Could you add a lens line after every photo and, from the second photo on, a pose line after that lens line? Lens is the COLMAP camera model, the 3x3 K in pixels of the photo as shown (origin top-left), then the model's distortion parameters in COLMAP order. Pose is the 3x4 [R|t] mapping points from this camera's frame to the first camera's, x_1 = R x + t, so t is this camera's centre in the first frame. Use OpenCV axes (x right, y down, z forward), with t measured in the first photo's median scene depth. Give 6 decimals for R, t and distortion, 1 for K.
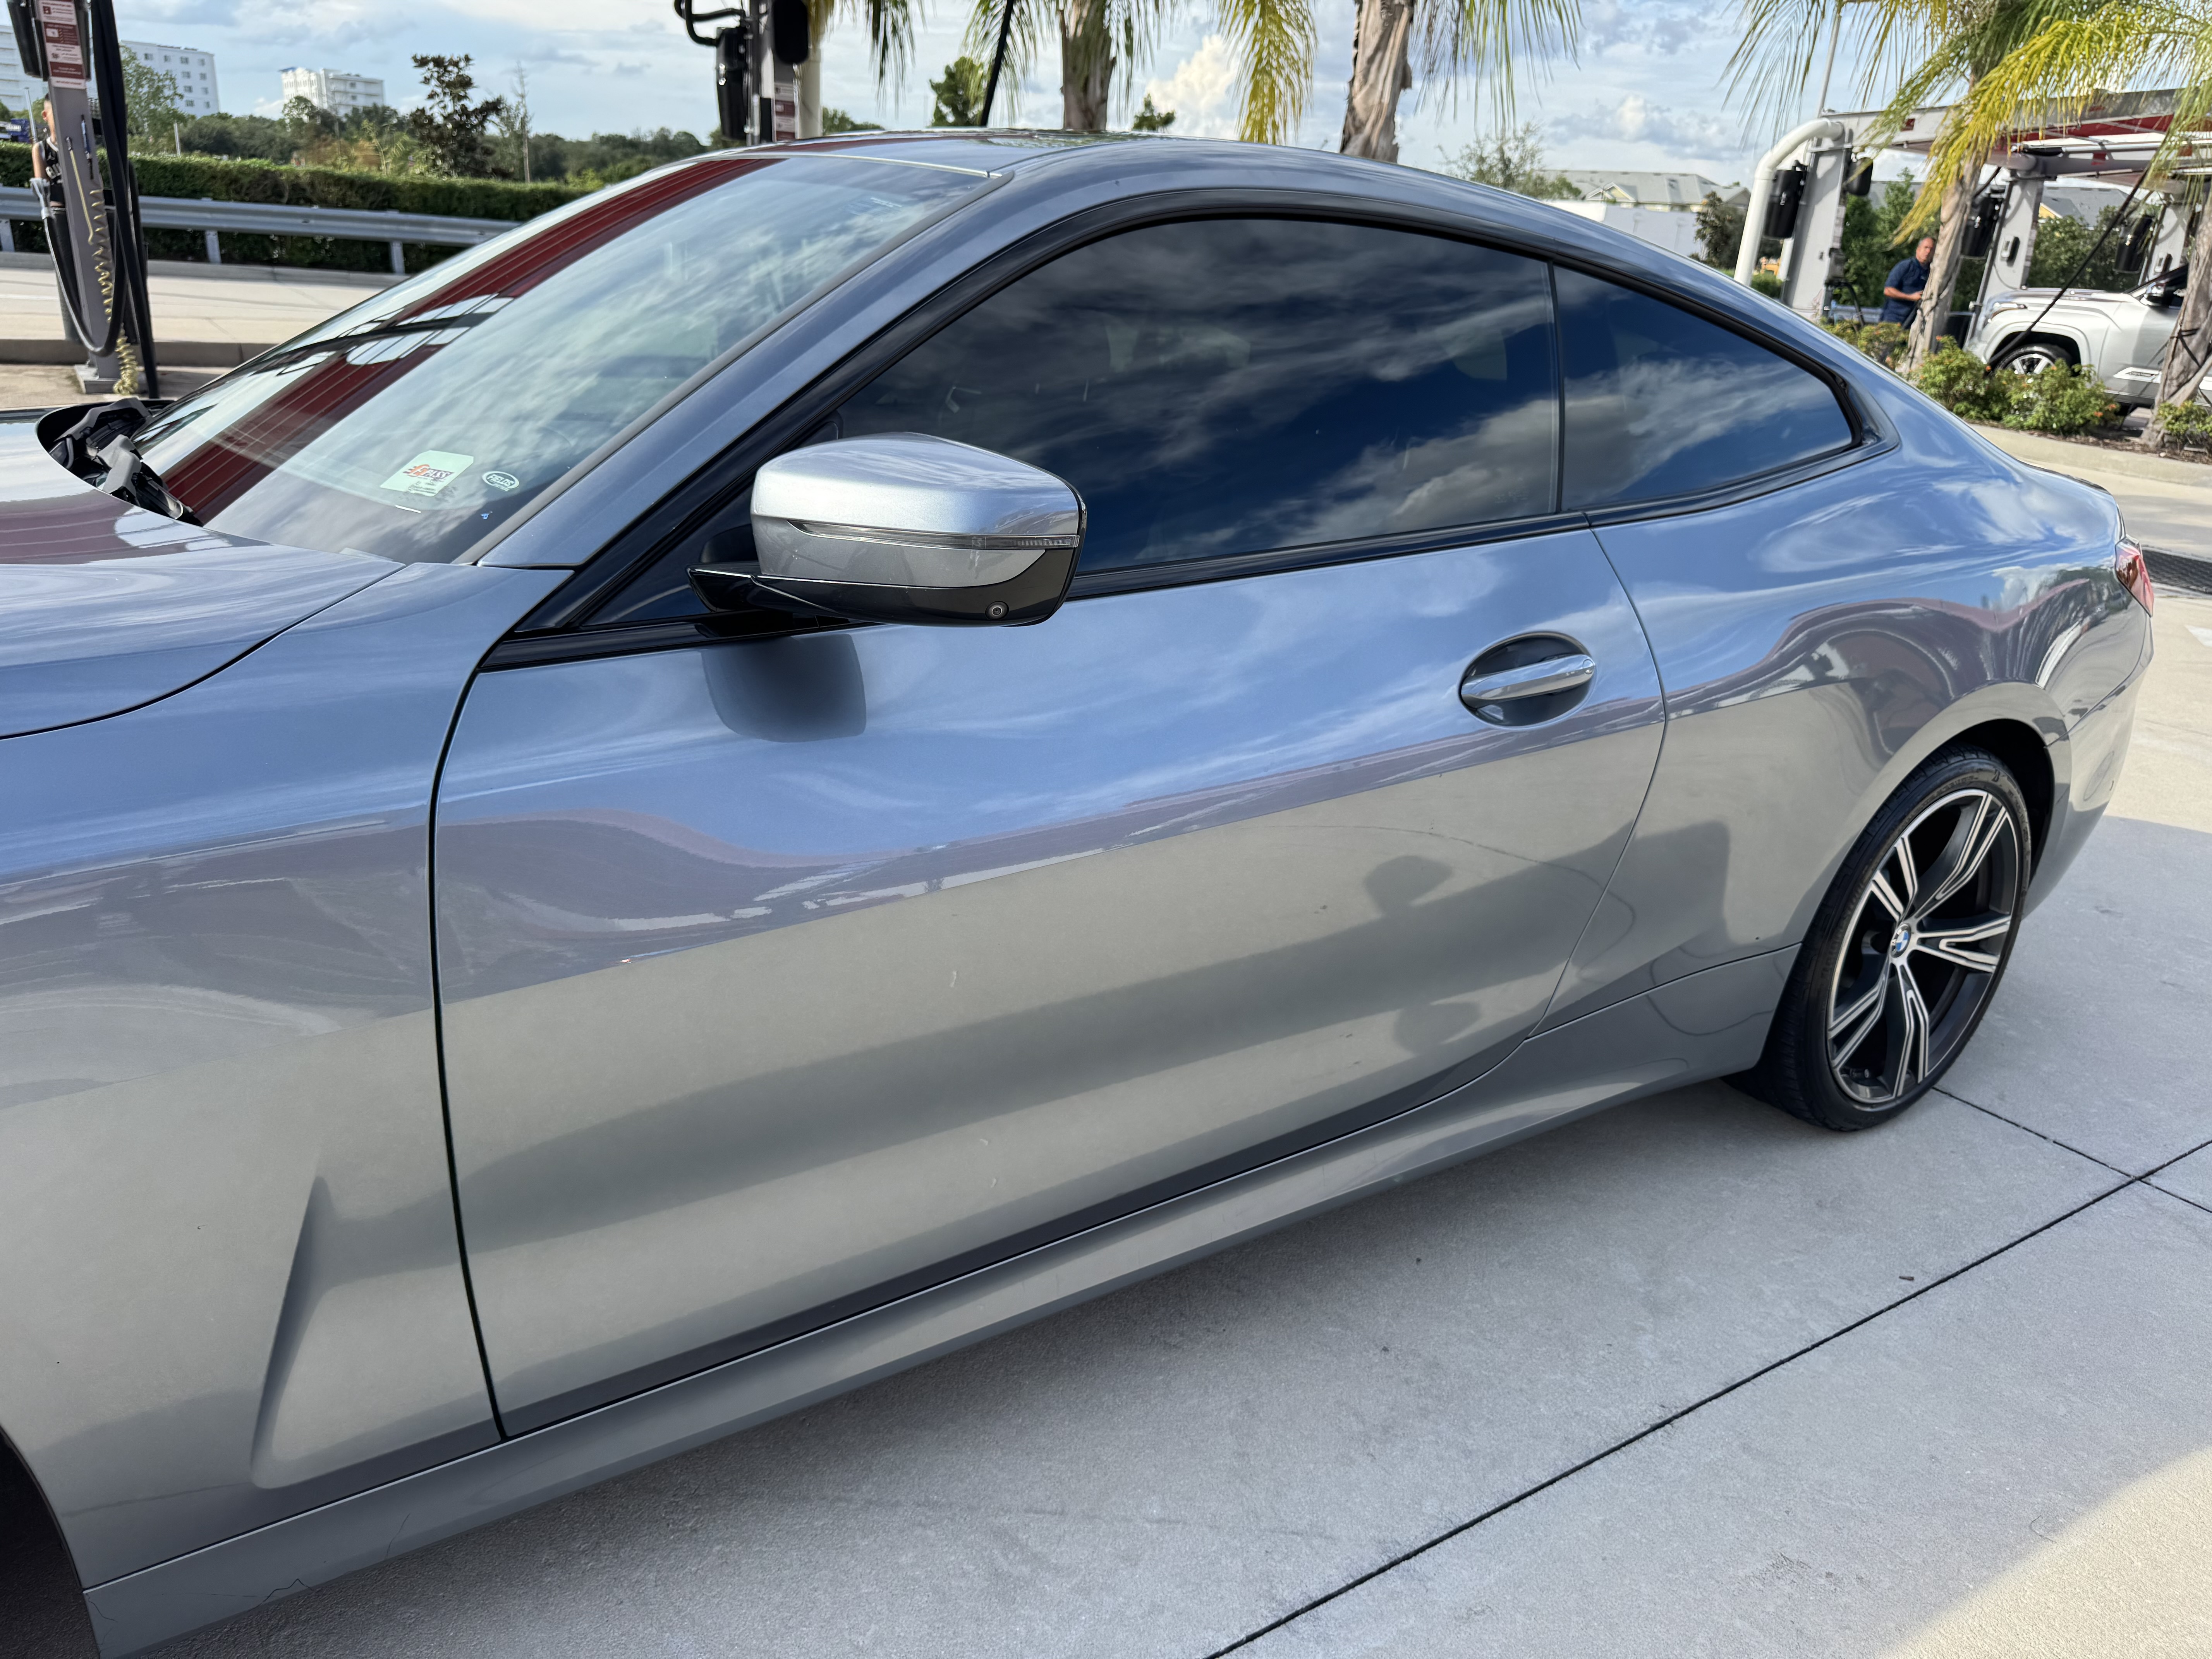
lens RADIAL K [[1580.2, 0, 1106.8], [0, 1580.2, 830.7], [0, 0, 1]] dist [0.002883, -0.006863]
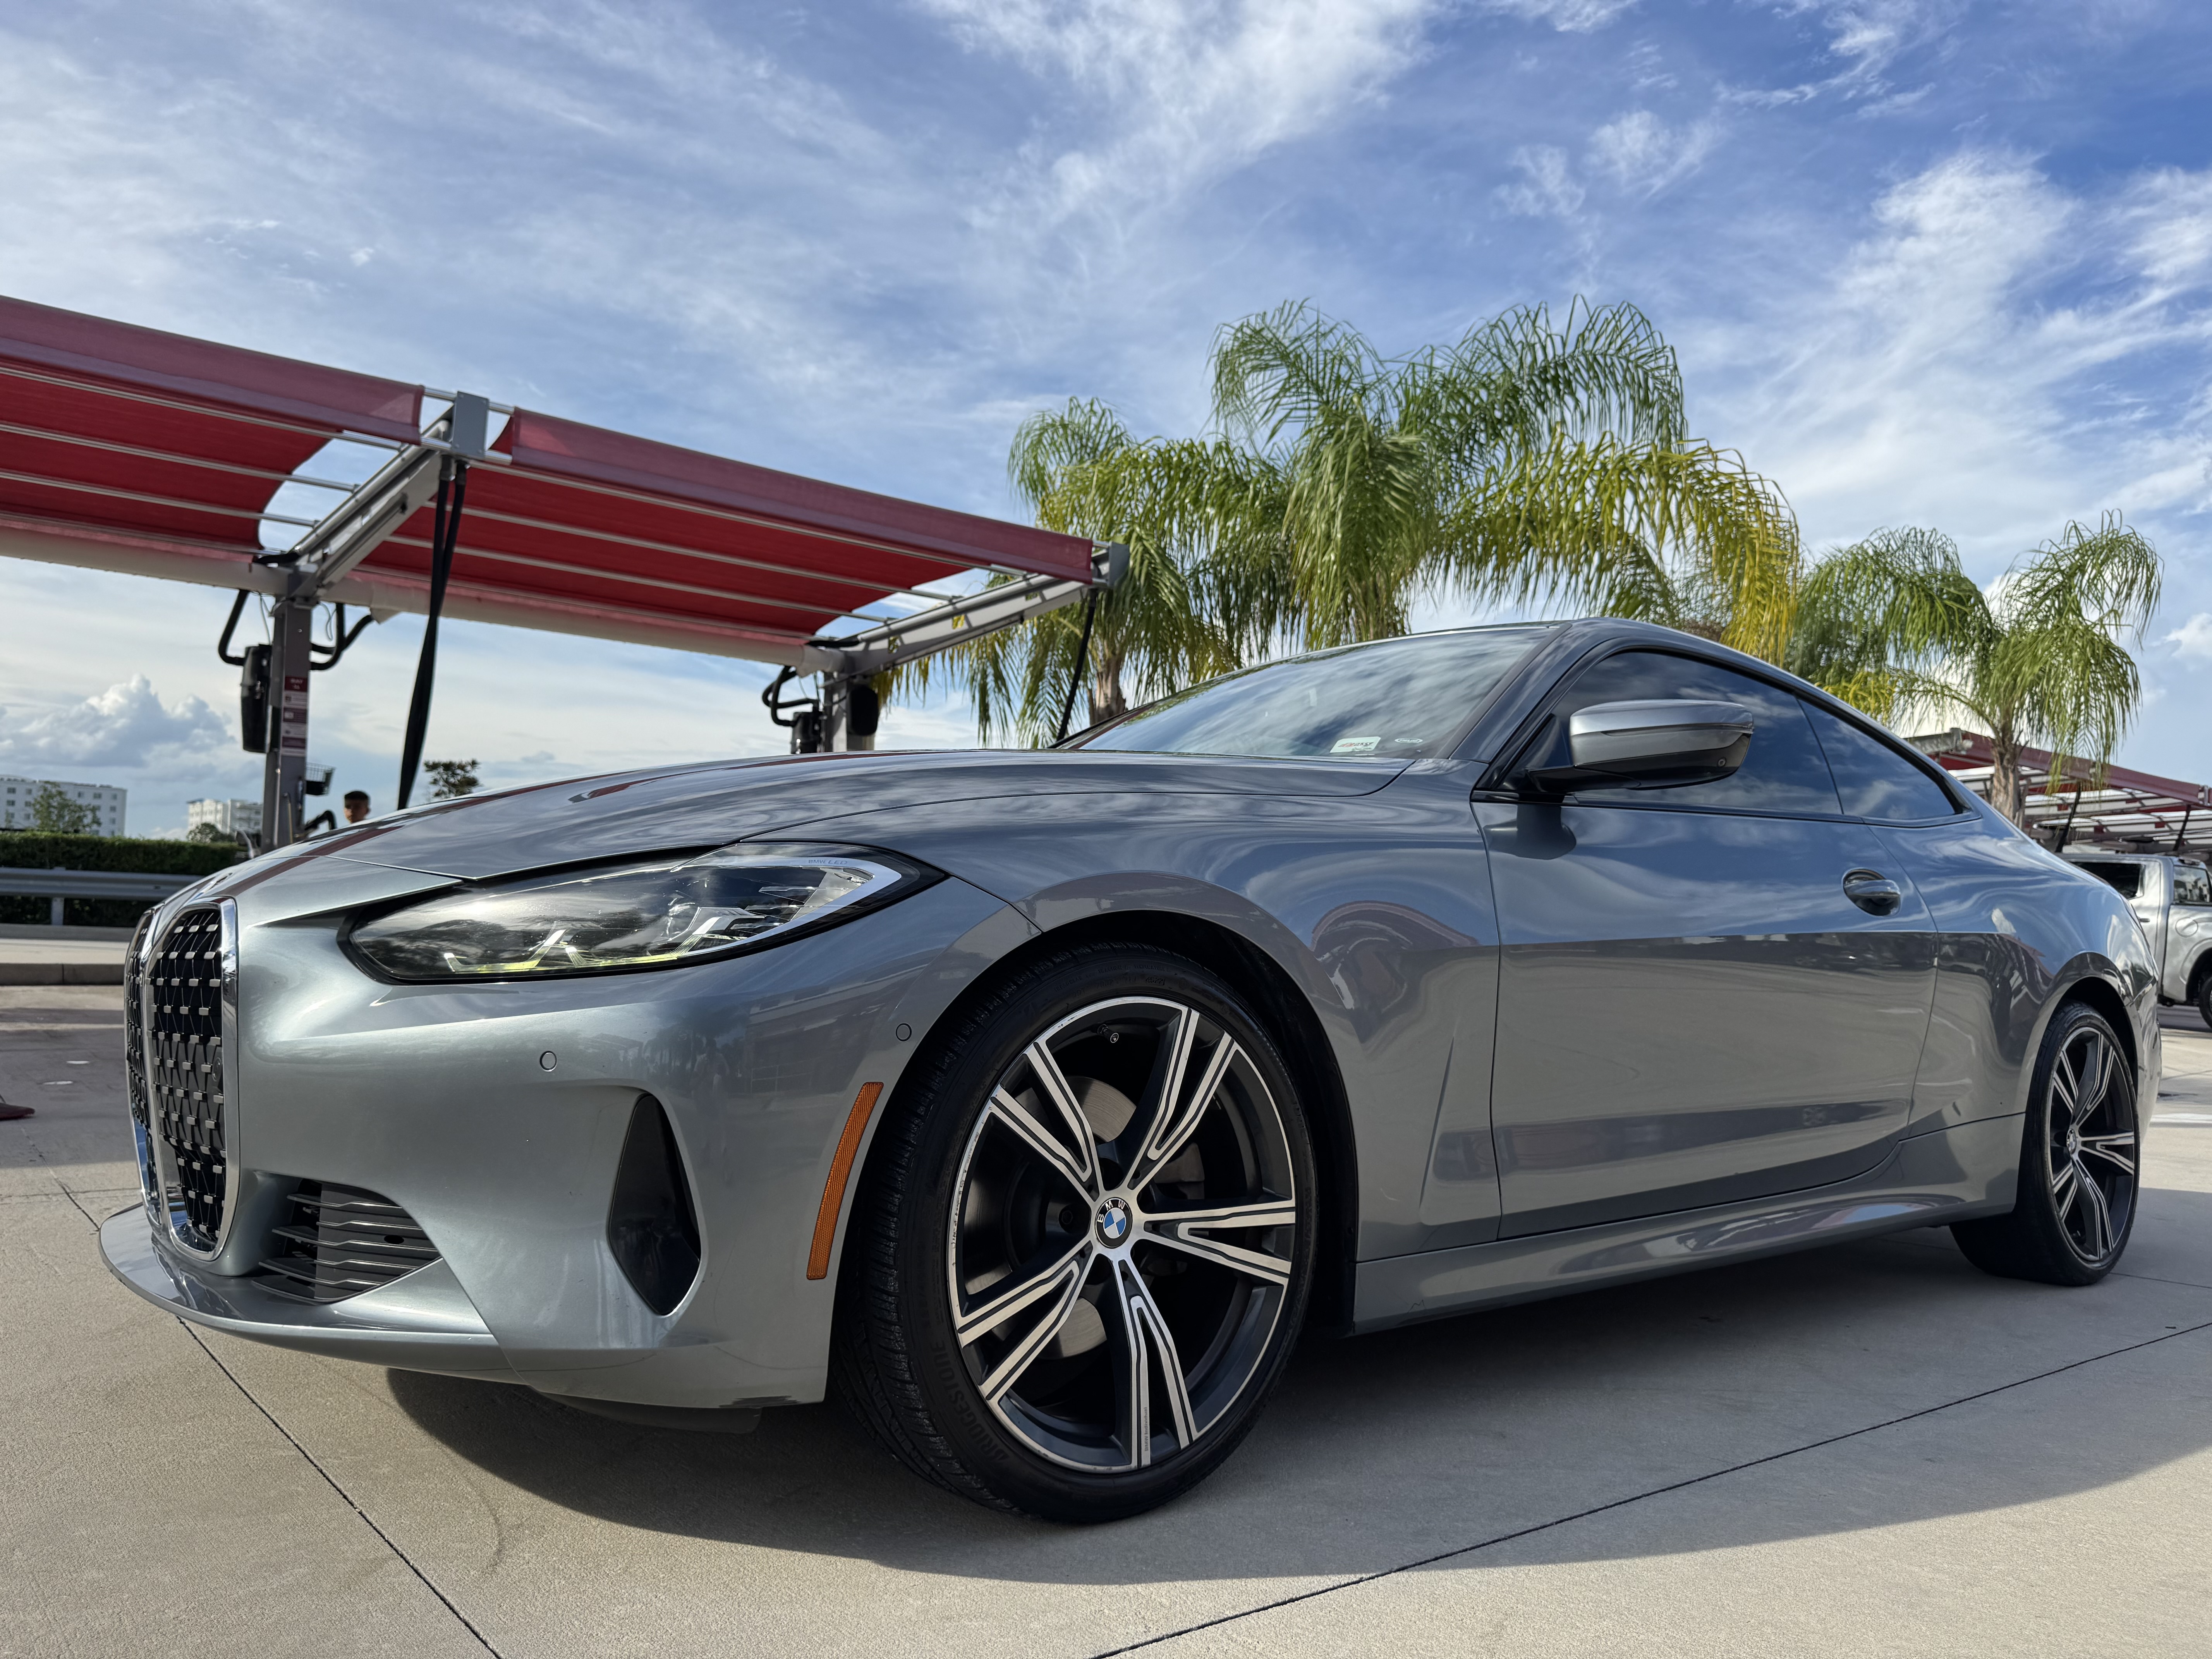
lens RADIAL K [[1565.4, 0, 1094.9], [0, 1565.4, 834.8], [0, 0, 1]] dist [0.070348, -0.108313]
pose [[0.995982, -0.031772, 0.083722, -0.096508], [0.062768, 0.914520, -0.399642, 0.065345], [-0.063868, 0.403292, 0.912840, -0.071848]]
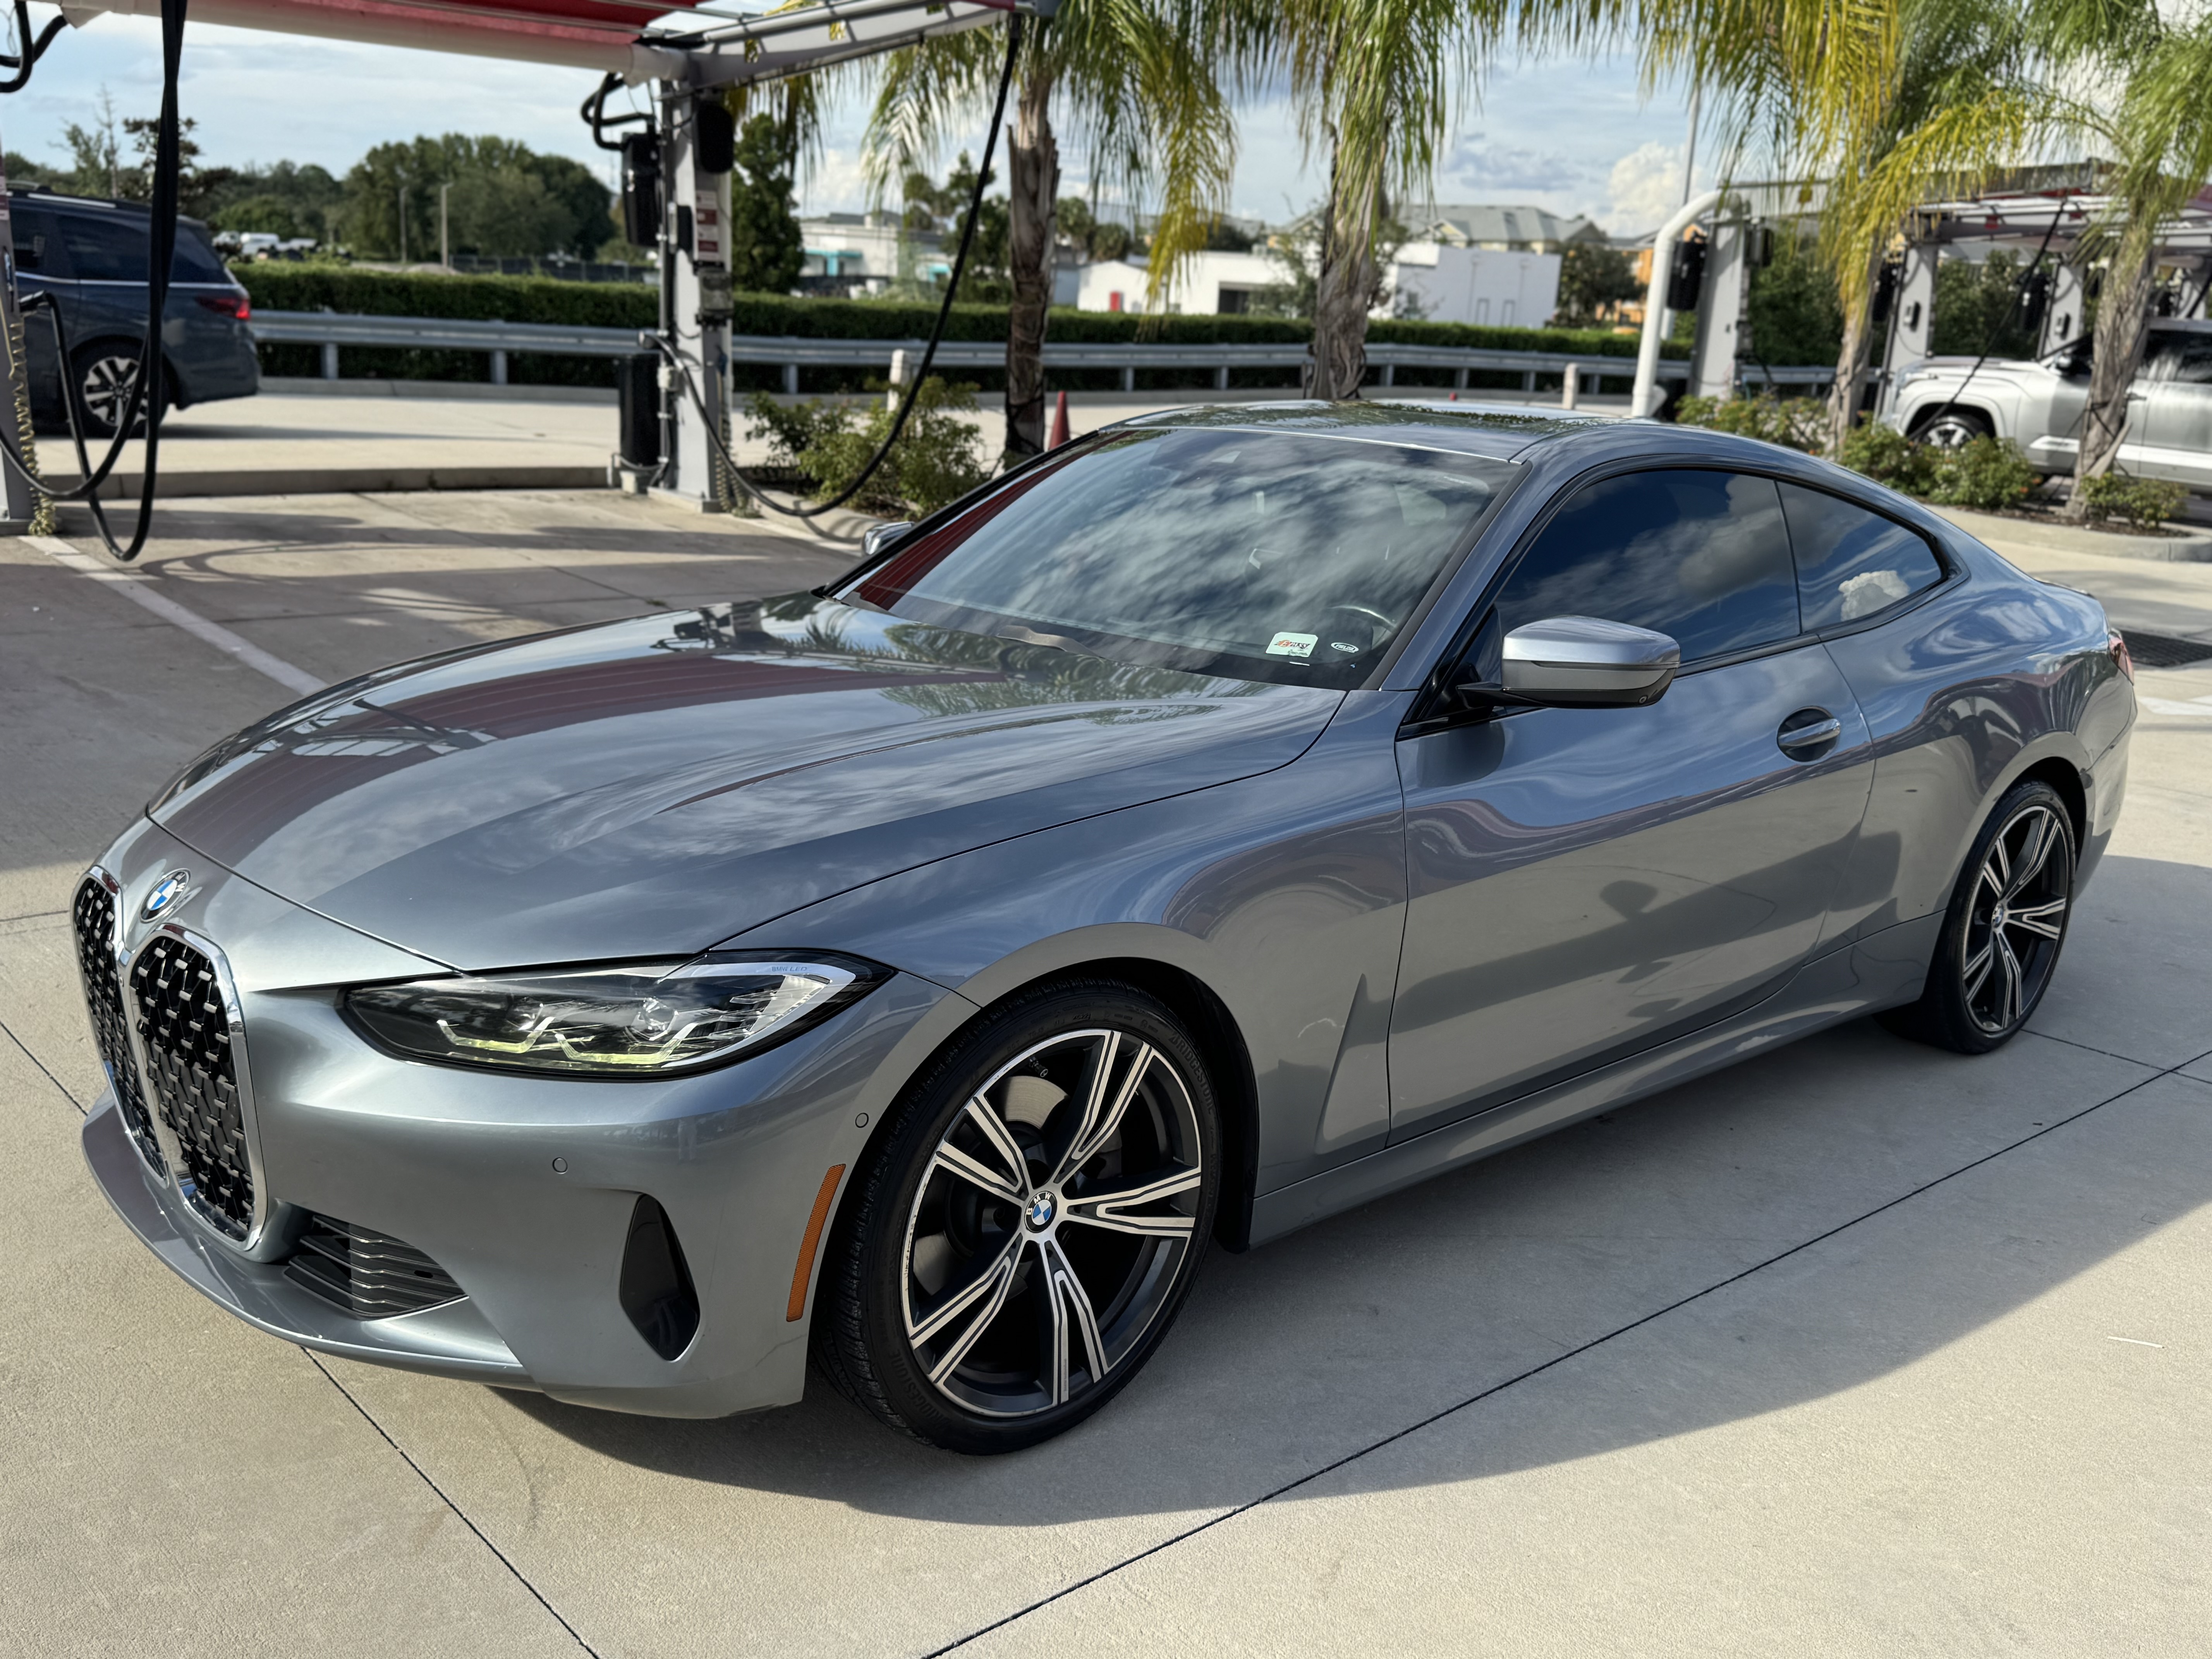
lens RADIAL K [[1953.2, 0, 1105.1], [0, 1953.2, 828.7], [0, 0, 1]] dist [0.080303, -0.145236]
pose [[0.991499, -0.047239, 0.121237, -0.100092], [0.057736, 0.994742, -0.084583, 0.018752], [-0.116604, 0.090863, 0.989013, -0.132851]]
